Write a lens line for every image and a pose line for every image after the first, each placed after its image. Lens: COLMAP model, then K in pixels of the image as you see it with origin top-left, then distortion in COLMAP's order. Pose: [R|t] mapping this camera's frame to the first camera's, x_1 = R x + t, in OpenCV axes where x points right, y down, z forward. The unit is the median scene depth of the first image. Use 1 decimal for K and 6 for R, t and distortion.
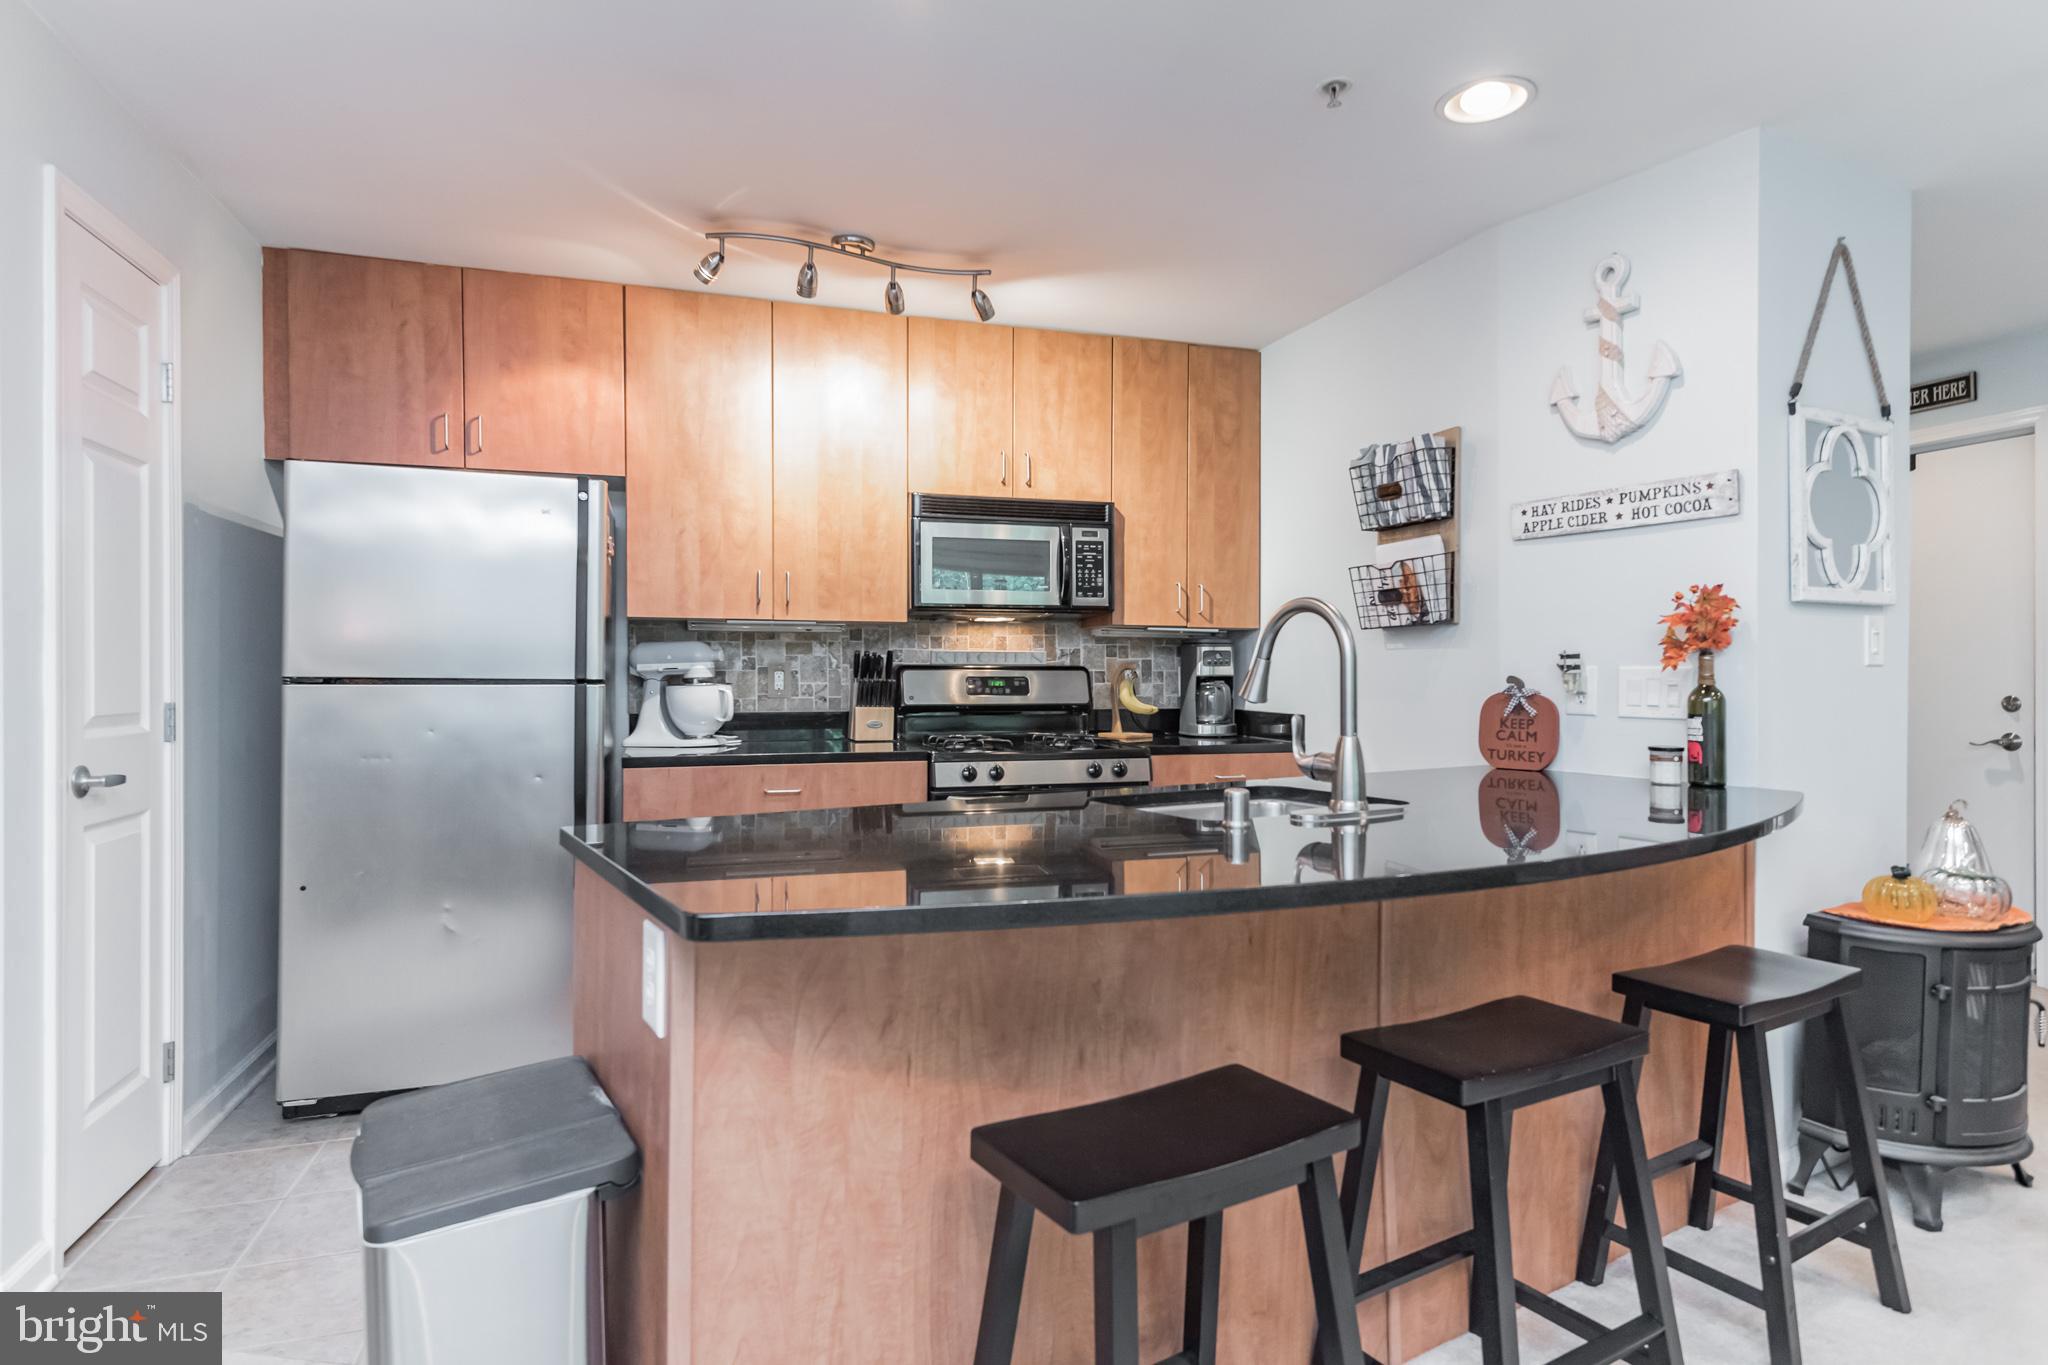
lens RADIAL K [[1090.6, 0, 1022.6], [0, 1090.6, 663.6], [0, 0, 1]] dist [0.038485, -0.000623]
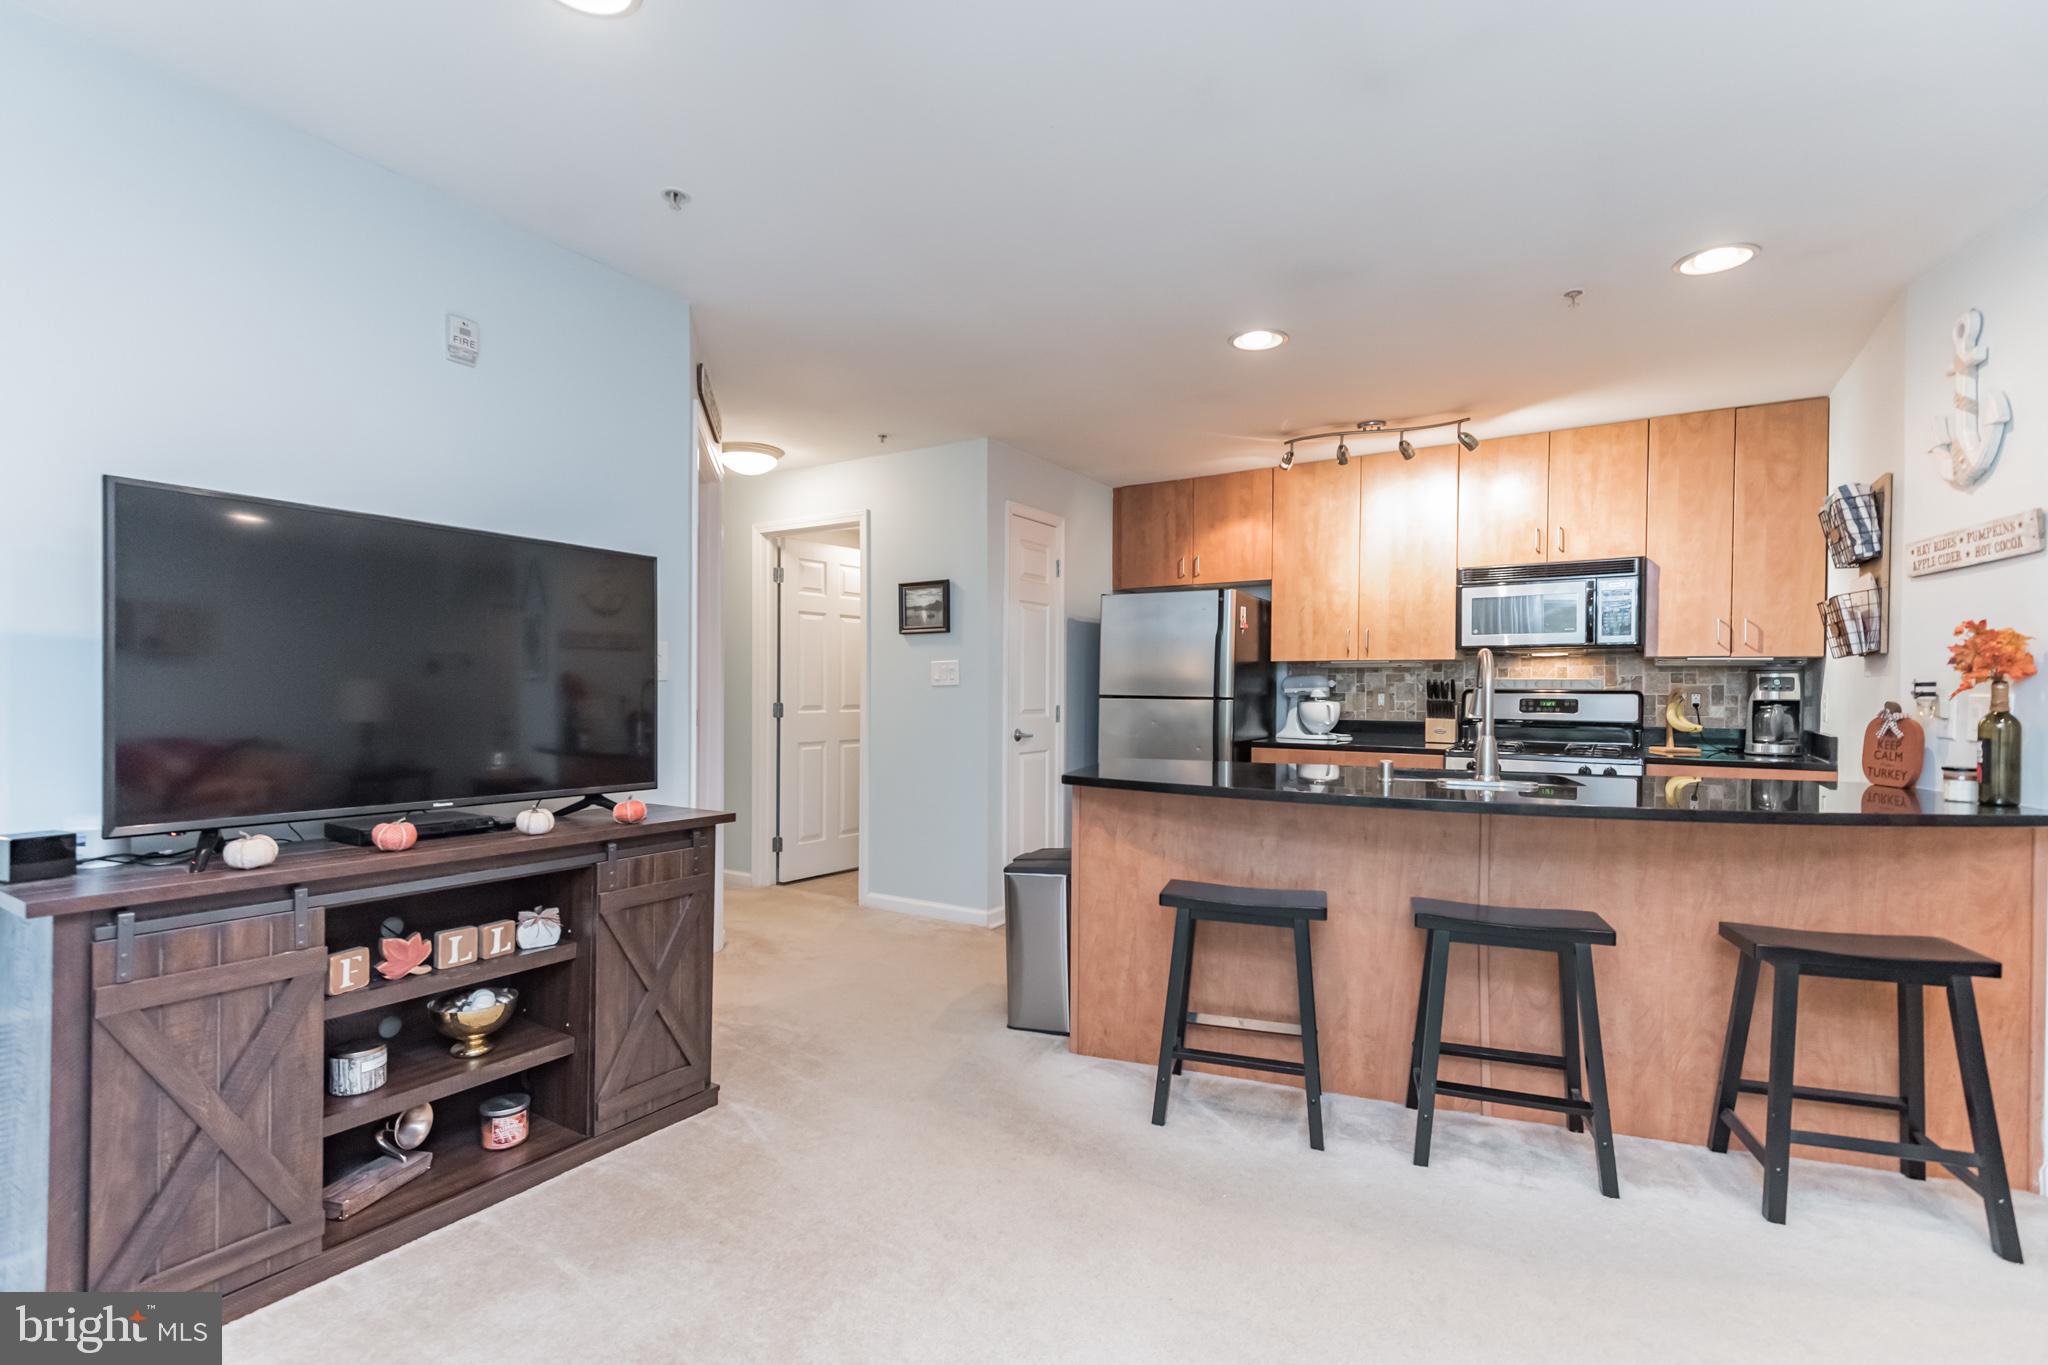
lens RADIAL K [[957.6, 0, 1024.0], [0, 957.6, 682.5], [0, 0, 1]] dist [0.000837, -0.000115]
pose [[0.632035, -0.002589, -0.774935, 0.521448], [0.001160, 0.999996, -0.002395, -0.005694], [0.774939, 0.000615, 0.632036, -0.230978]]
